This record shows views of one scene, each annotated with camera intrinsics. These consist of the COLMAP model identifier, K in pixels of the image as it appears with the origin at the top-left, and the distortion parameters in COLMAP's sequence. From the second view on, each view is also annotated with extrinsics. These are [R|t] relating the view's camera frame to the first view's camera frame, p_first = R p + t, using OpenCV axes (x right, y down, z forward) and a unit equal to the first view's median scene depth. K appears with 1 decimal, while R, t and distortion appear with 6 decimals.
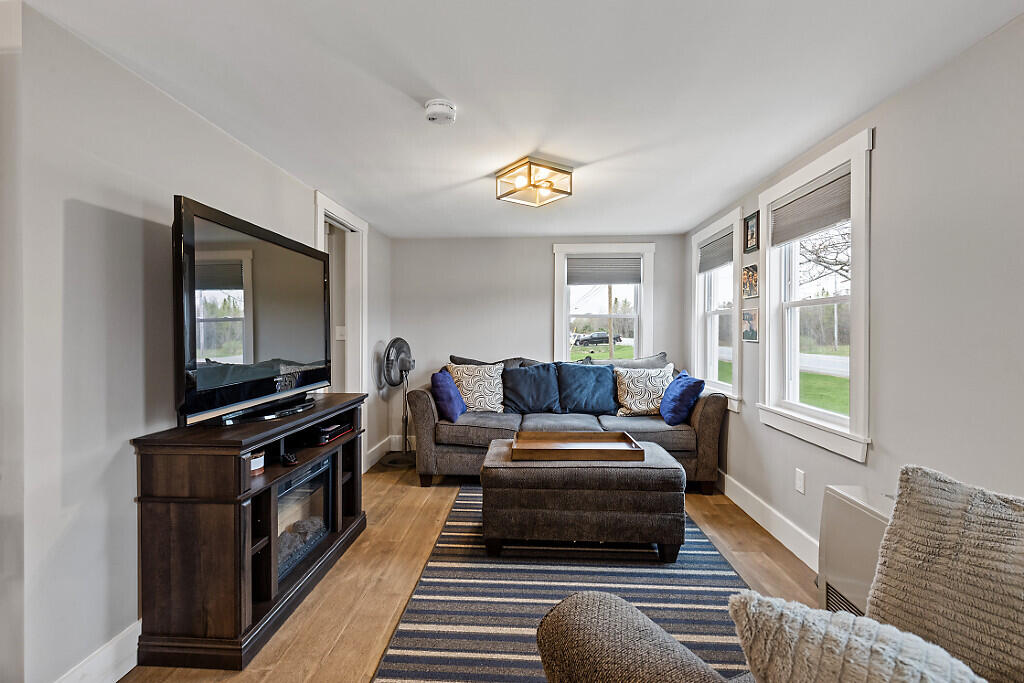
lens RADIAL K [[462.4, 0, 505.8], [0, 462.4, 331.2], [0, 0, 1]] dist [-0.000324, -0.000033]
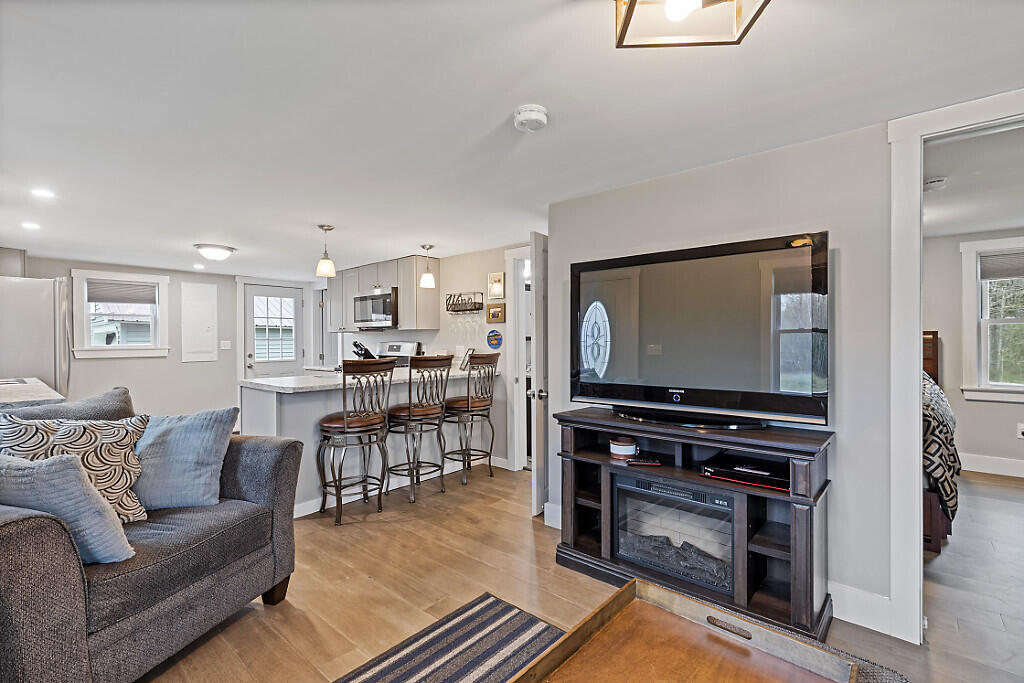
lens RADIAL K [[462.5, 0, 505.1], [0, 462.5, 338.7], [0, 0, 1]] dist [0.001466, 0.000311]
pose [[-0.618446, -0.001895, -0.785825, 0.309709], [0.003310, 0.999982, -0.005016, -0.005067], [0.785820, -0.005703, -0.618429, 0.741440]]
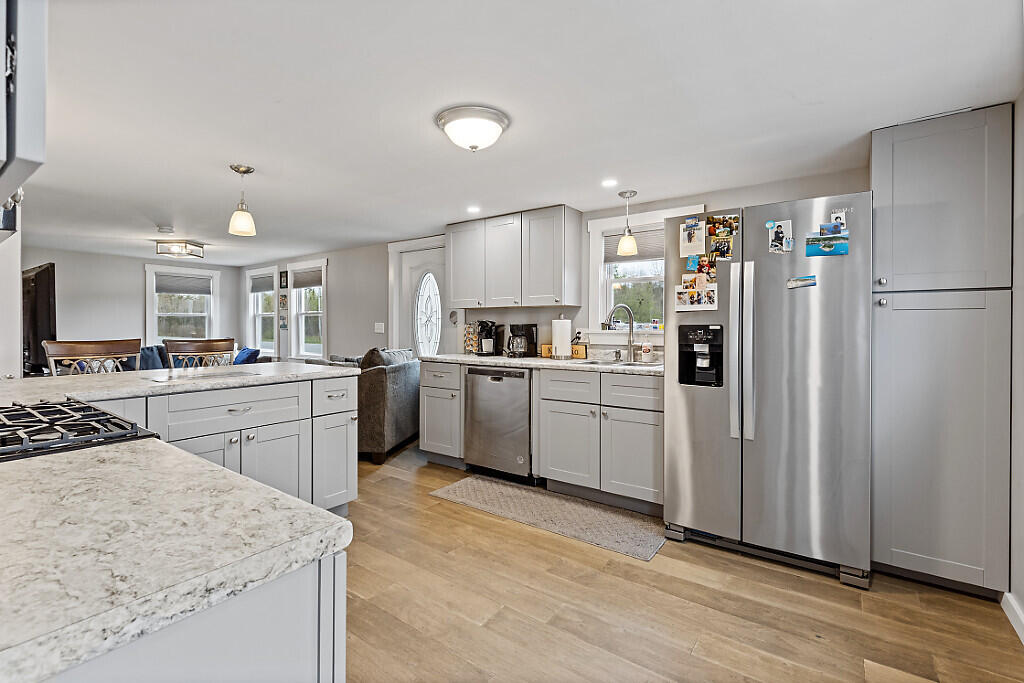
lens RADIAL K [[462.4, 0, 505.8], [0, 462.4, 331.2], [0, 0, 1]] dist [-0.000324, -0.000033]
pose [[0.541606, -0.011660, 0.840552, -0.555034], [0.000392, 0.999907, 0.013618, 0.000515], [-0.840633, -0.007046, 0.541560, -0.800345]]
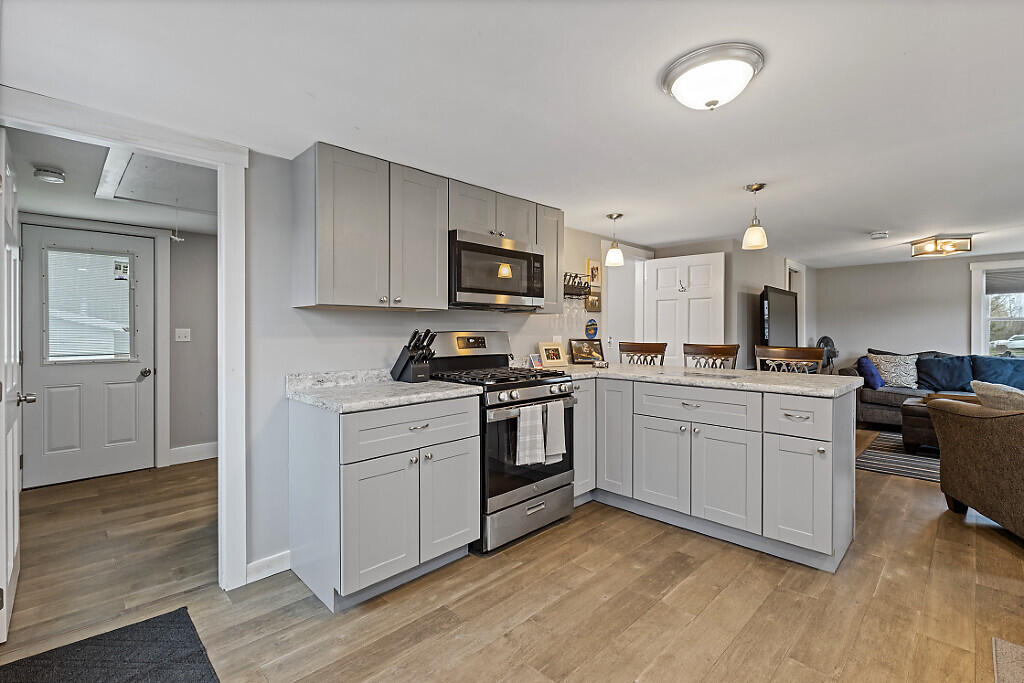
lens RADIAL K [[462.4, 0, 505.8], [0, 462.4, 331.2], [0, 0, 1]] dist [-0.000324, -0.000033]
pose [[0.741594, -0.002966, -0.670842, 0.009594], [0.002682, 0.999995, -0.001456, -0.003052], [0.670843, -0.000720, 0.741599, -0.905240]]
